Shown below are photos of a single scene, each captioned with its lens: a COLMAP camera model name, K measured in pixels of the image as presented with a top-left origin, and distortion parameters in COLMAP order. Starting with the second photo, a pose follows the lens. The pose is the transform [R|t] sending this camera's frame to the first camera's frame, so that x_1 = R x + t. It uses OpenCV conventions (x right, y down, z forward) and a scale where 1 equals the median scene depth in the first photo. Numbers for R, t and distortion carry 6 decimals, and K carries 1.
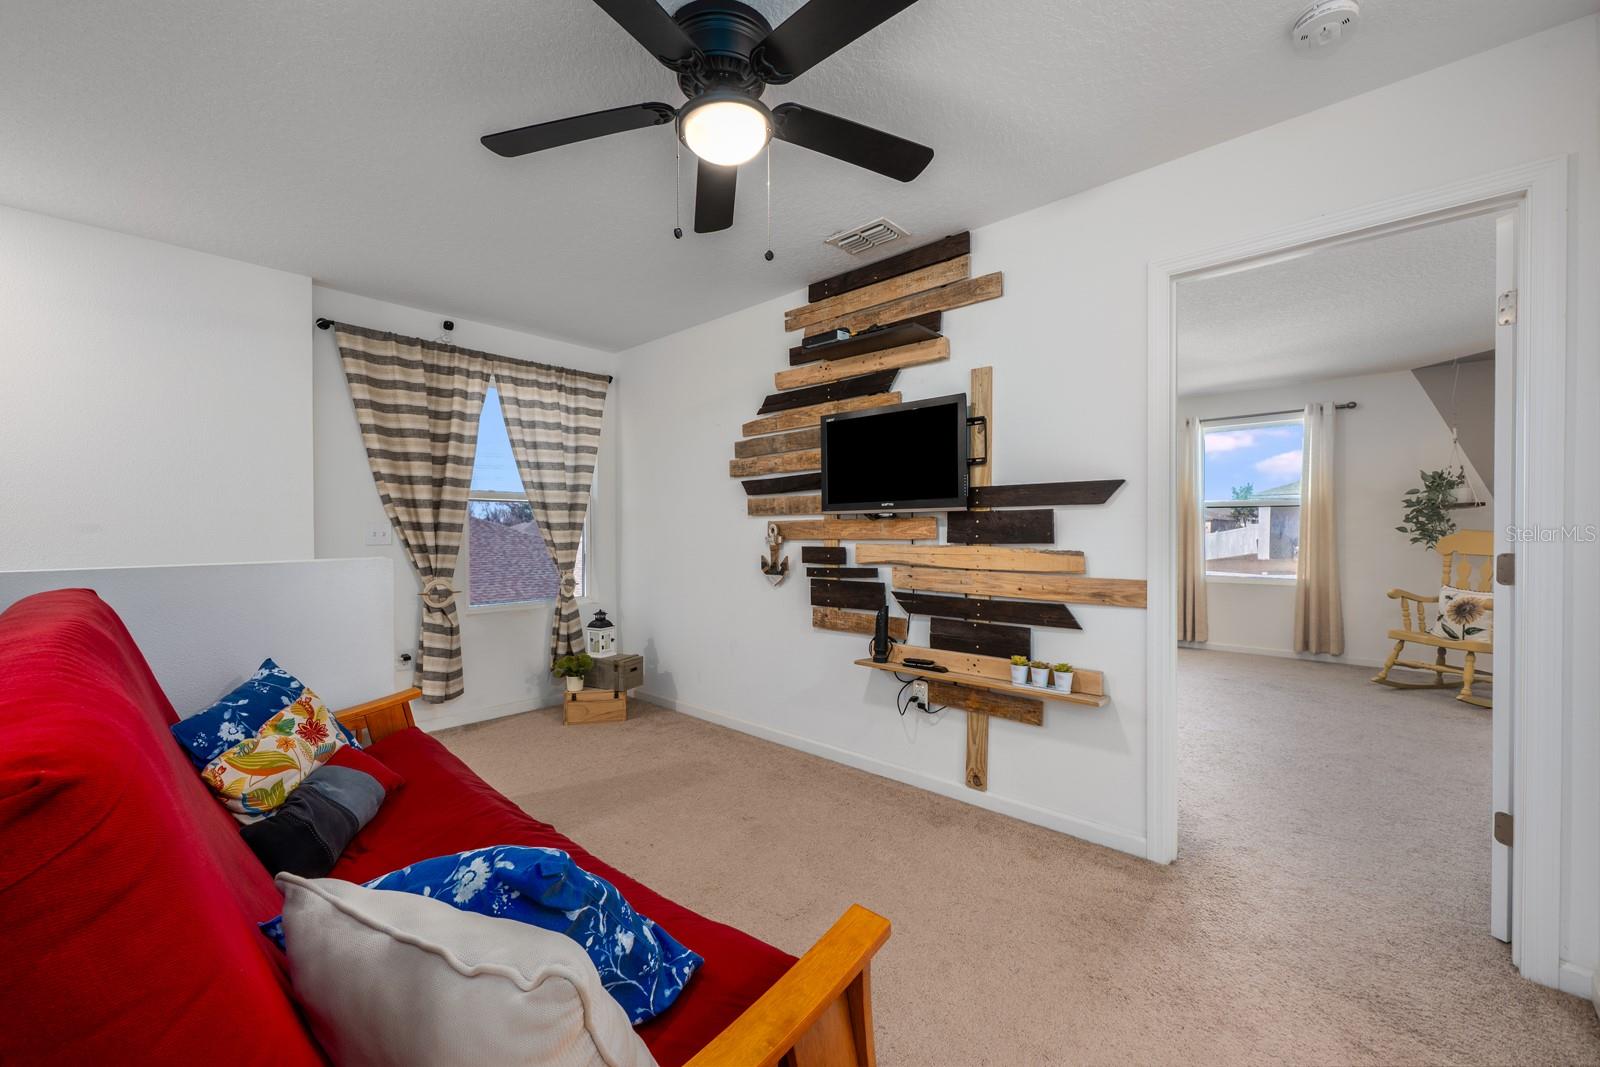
lens RADIAL K [[637.1, 0, 810.2], [0, 637.1, 538.4], [0, 0, 1]] dist [0.006303, 0.000128]
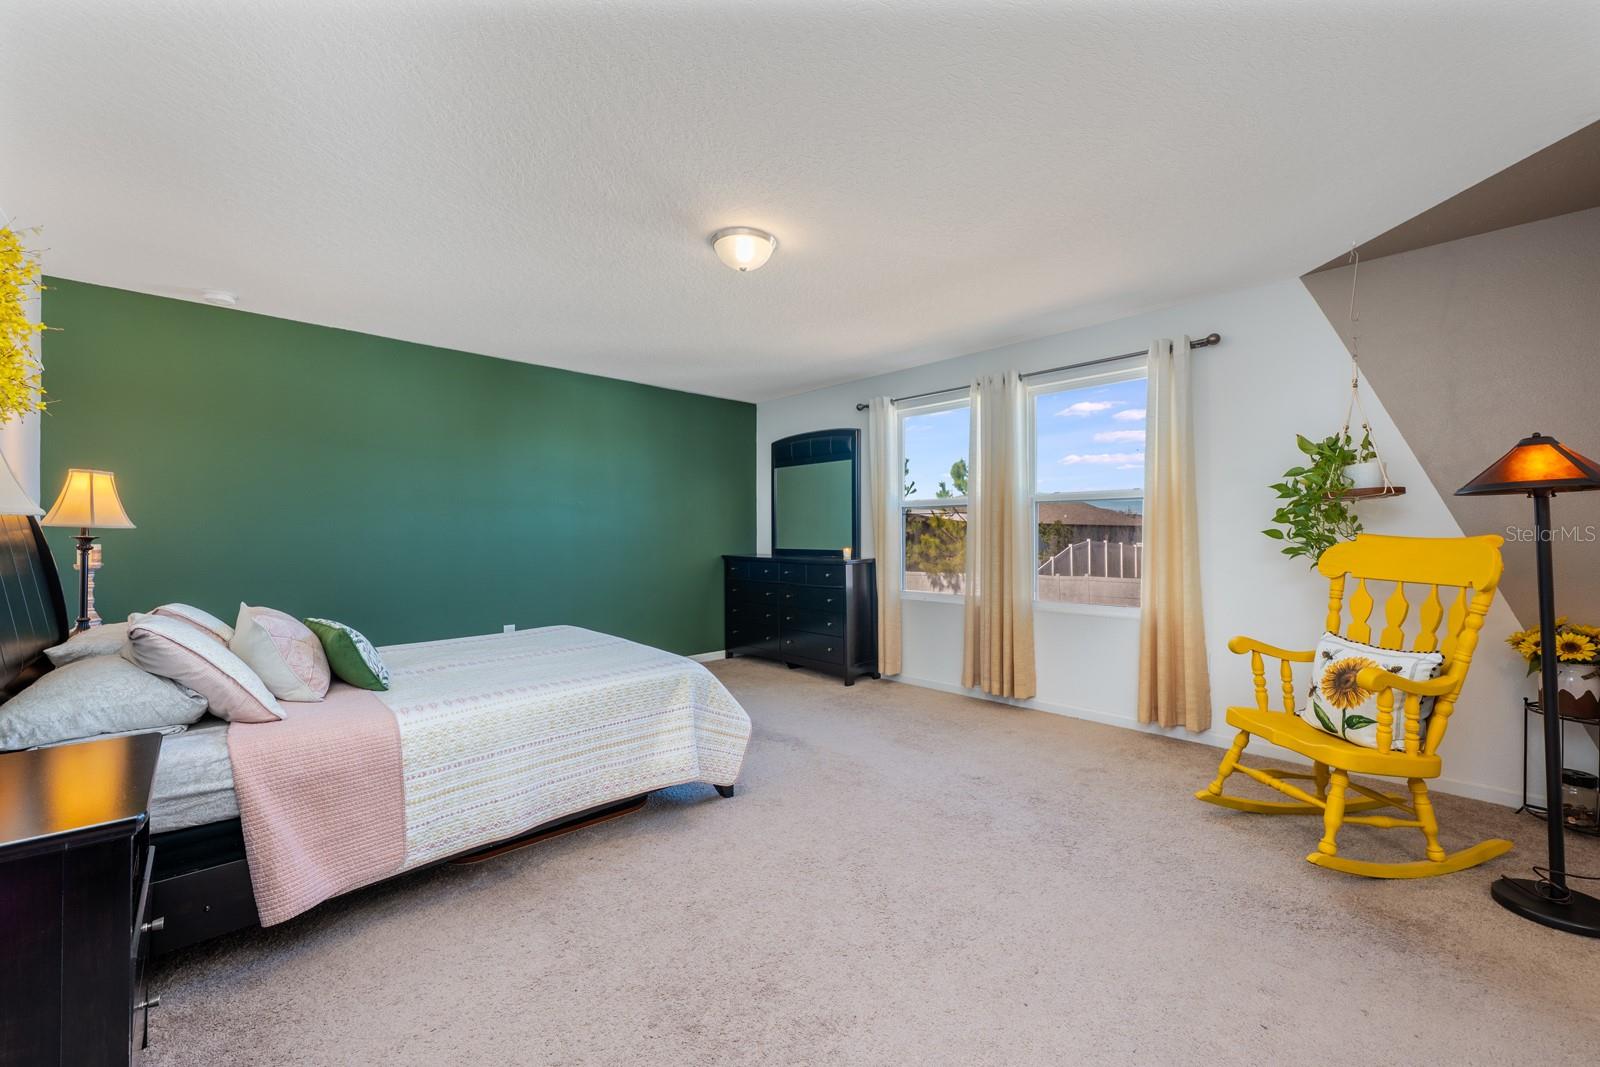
lens RADIAL K [[637.1, 0, 790.4], [0, 637.1, 527.9], [0, 0, 1]] dist [0.006303, 0.000128]
pose [[0.996894, 0.000835, -0.078753, 0.534970], [-0.002567, 0.999757, -0.021895, -0.005679], [0.078716, 0.022030, 0.996654, 0.376243]]
